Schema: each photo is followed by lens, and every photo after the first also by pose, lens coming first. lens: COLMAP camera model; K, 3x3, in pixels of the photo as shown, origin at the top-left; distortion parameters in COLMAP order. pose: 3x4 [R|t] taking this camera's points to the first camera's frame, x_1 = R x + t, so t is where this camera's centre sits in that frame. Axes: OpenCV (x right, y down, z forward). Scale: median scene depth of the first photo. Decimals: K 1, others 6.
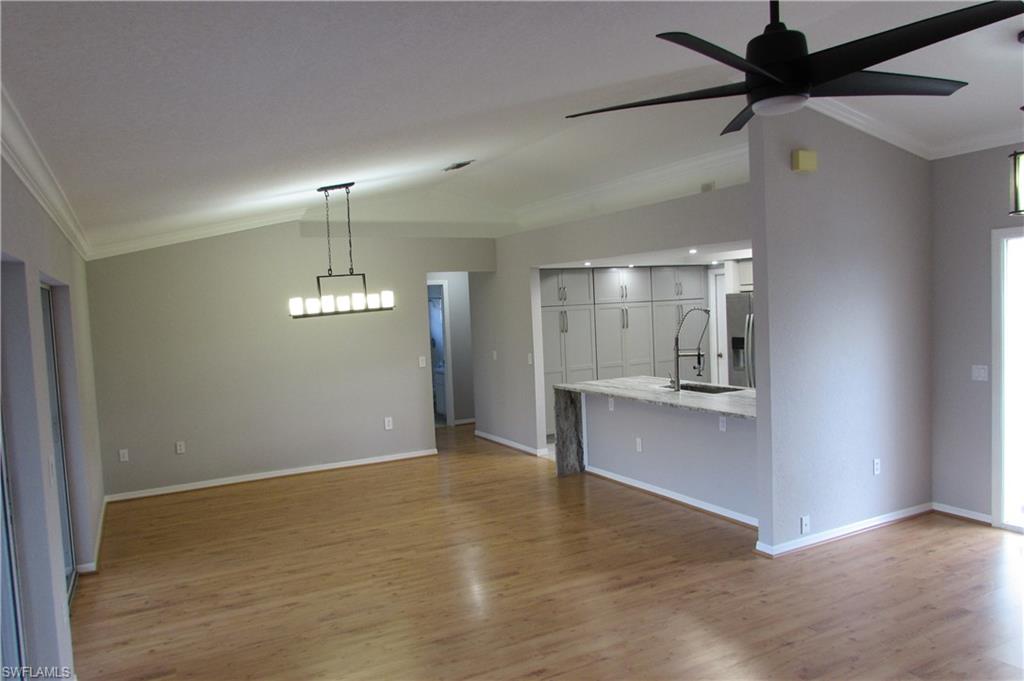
lens RADIAL K [[724.7, 0, 510.9], [0, 724.7, 347.1], [0, 0, 1]] dist [-0.036225, 0.017029]
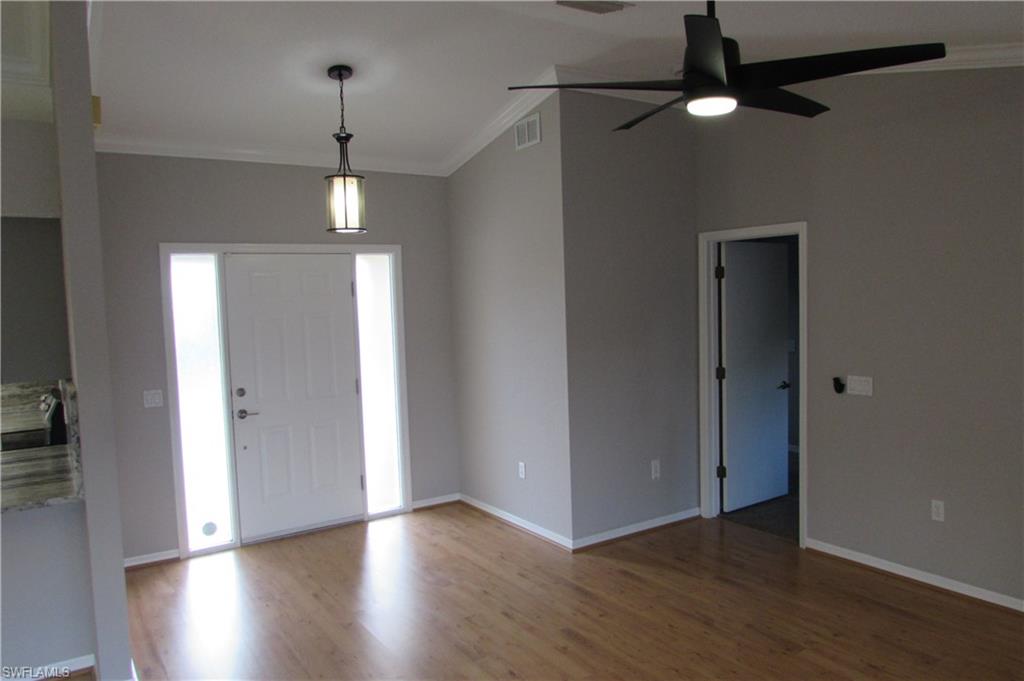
lens RADIAL K [[724.7, 0, 513.6], [0, 724.7, 340.6], [0, 0, 1]] dist [-0.036225, 0.017029]
pose [[-0.101938, -0.013313, 0.994702, -0.284774], [0.094633, 0.995246, 0.023018, -0.014539], [-0.990279, 0.096478, -0.100194, 0.593648]]
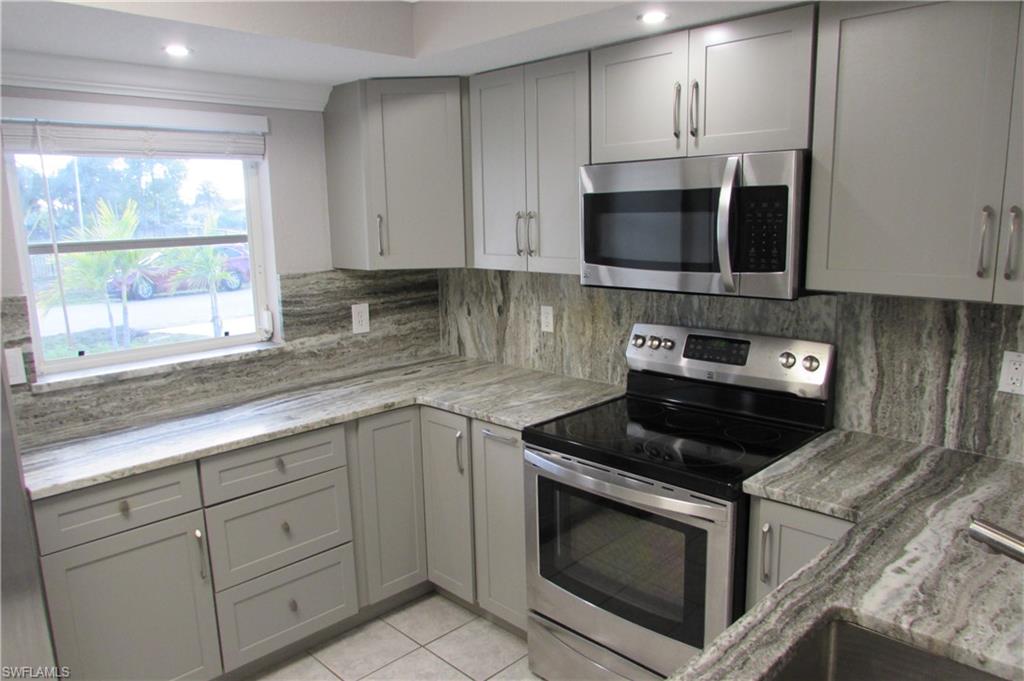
lens RADIAL K [[724.7, 0, 514.7], [0, 724.7, 343.5], [0, 0, 1]] dist [-0.036225, 0.017029]
pose [[-0.294318, -0.125363, 0.947450, 0.194123], [0.095845, 0.982490, 0.159773, -0.065630], [-0.950889, 0.137832, -0.277149, 1.294992]]
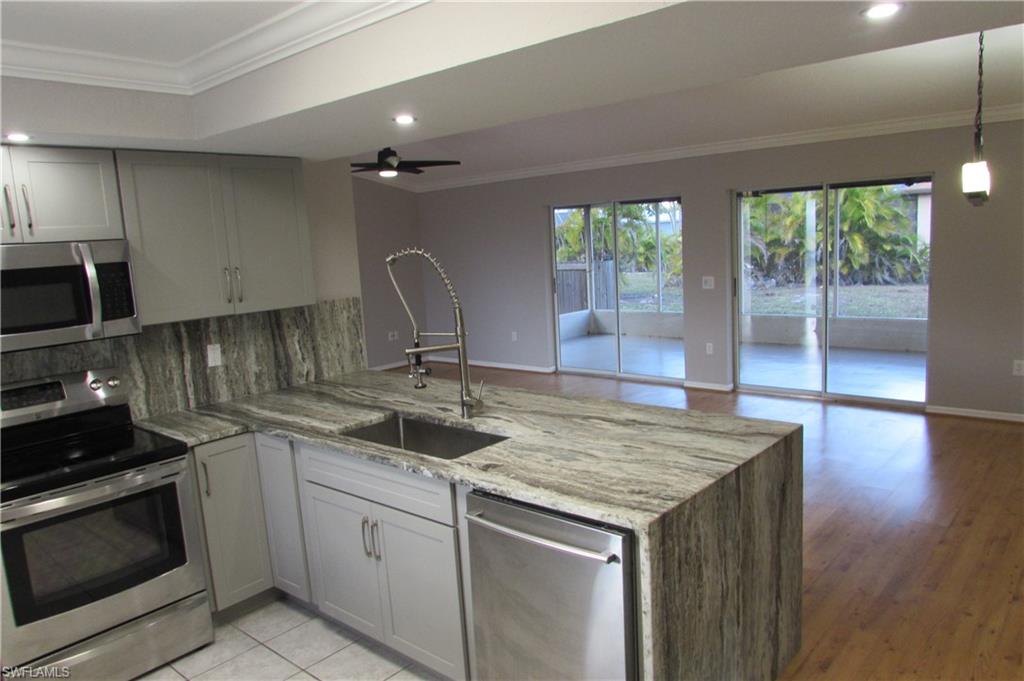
lens RADIAL K [[724.7, 0, 518.0], [0, 724.7, 341.7], [0, 0, 1]] dist [-0.036225, 0.017029]
pose [[-0.926519, 0.150857, -0.344680, 0.420705], [0.077109, 0.972788, 0.218491, -0.110325], [0.368261, 0.175858, -0.912939, 1.689081]]
